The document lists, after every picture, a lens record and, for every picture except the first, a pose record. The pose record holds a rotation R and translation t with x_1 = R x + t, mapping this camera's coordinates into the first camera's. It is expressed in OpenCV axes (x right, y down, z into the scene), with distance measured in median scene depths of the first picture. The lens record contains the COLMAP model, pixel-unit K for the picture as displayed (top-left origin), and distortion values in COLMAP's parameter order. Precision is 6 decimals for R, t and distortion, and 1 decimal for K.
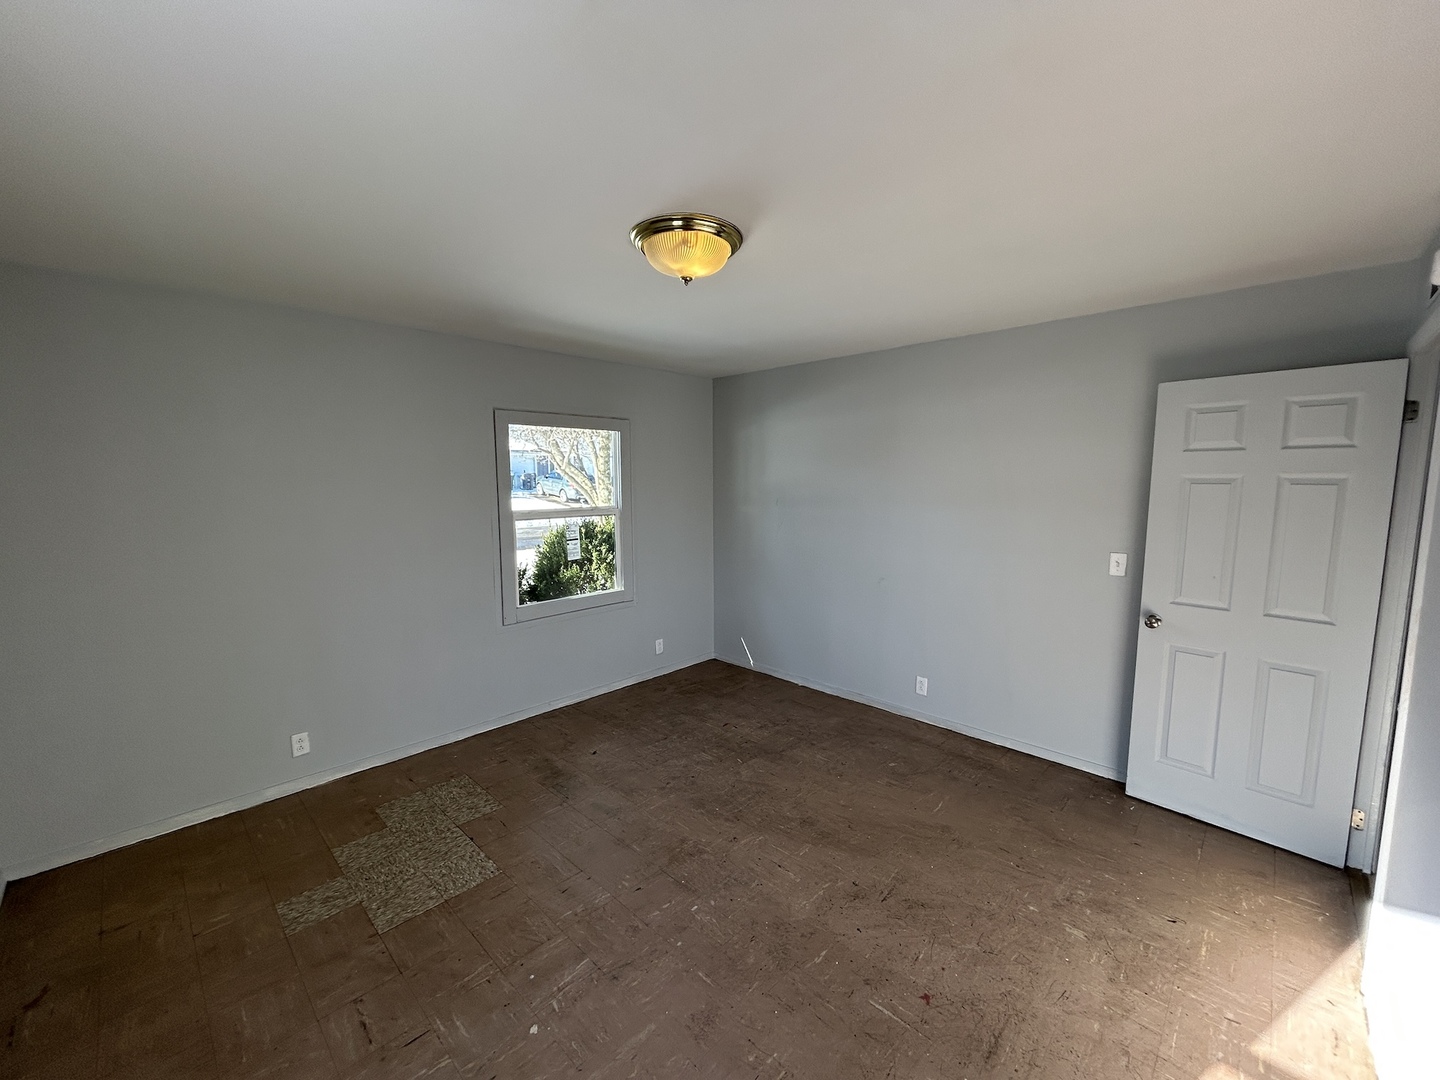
lens RADIAL K [[575.8, 0, 728.3], [0, 575.8, 541.7], [0, 0, 1]] dist [-0.000389, 0.000405]
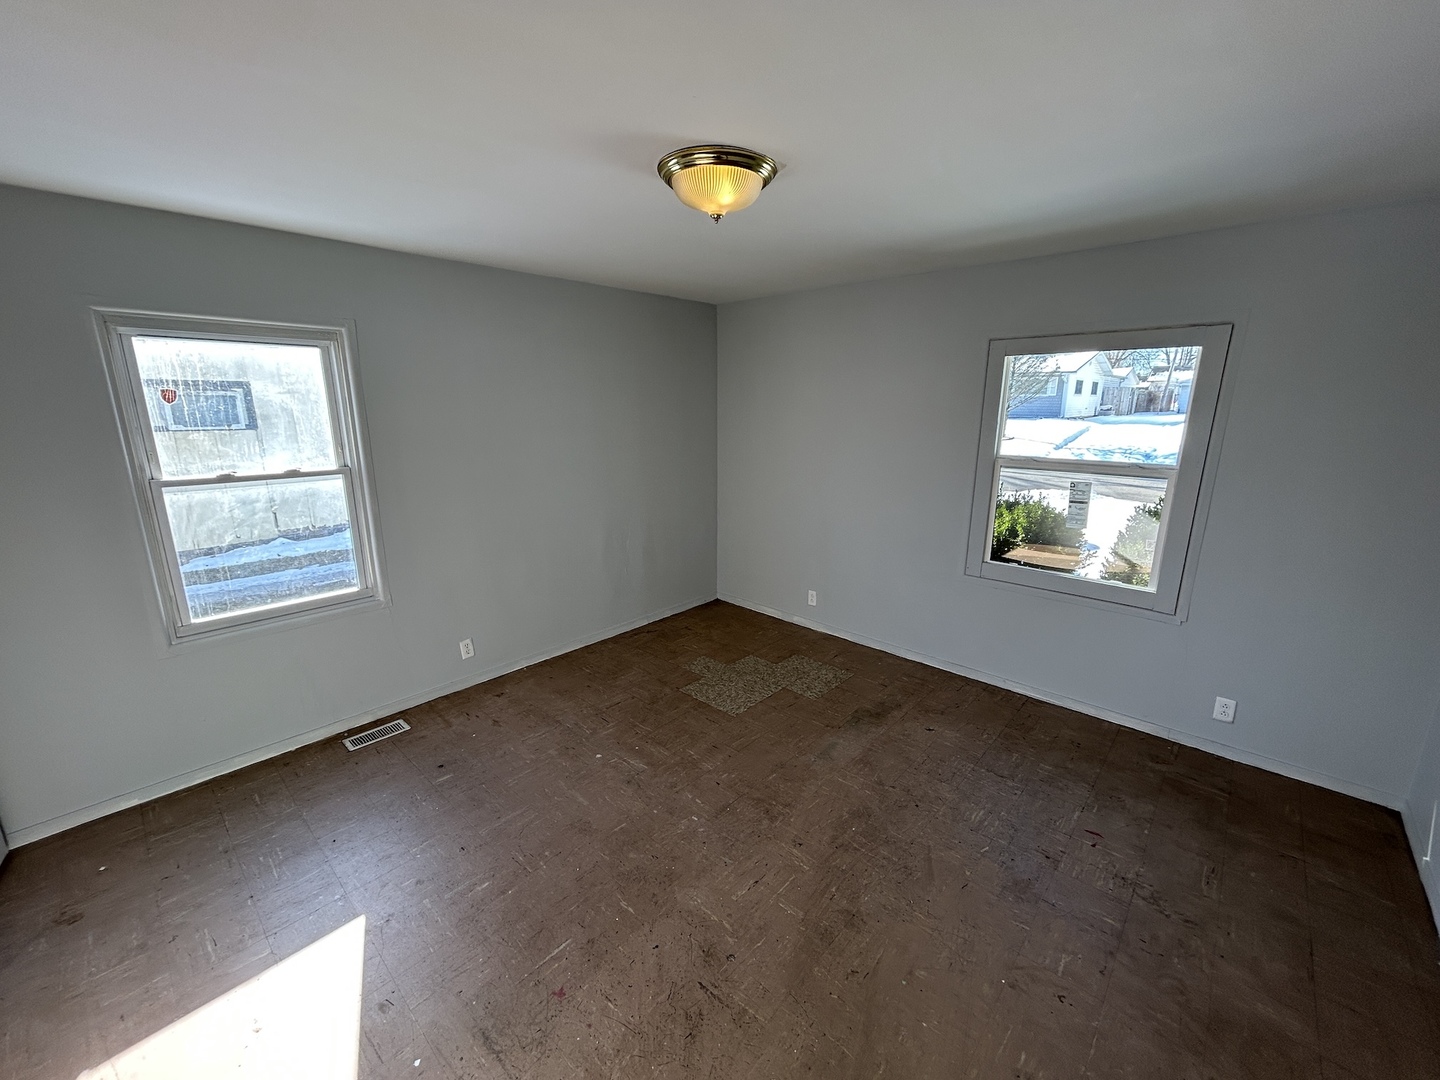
lens RADIAL K [[556.8, 0, 696.3], [0, 556.8, 539.4], [0, 0, 1]] dist [0.000305, 0.000248]
pose [[0.021894, 0.245484, -0.969153, 0.793749], [-0.113558, 0.963723, 0.241543, -0.137893], [0.993290, 0.104767, 0.048977, 0.823992]]
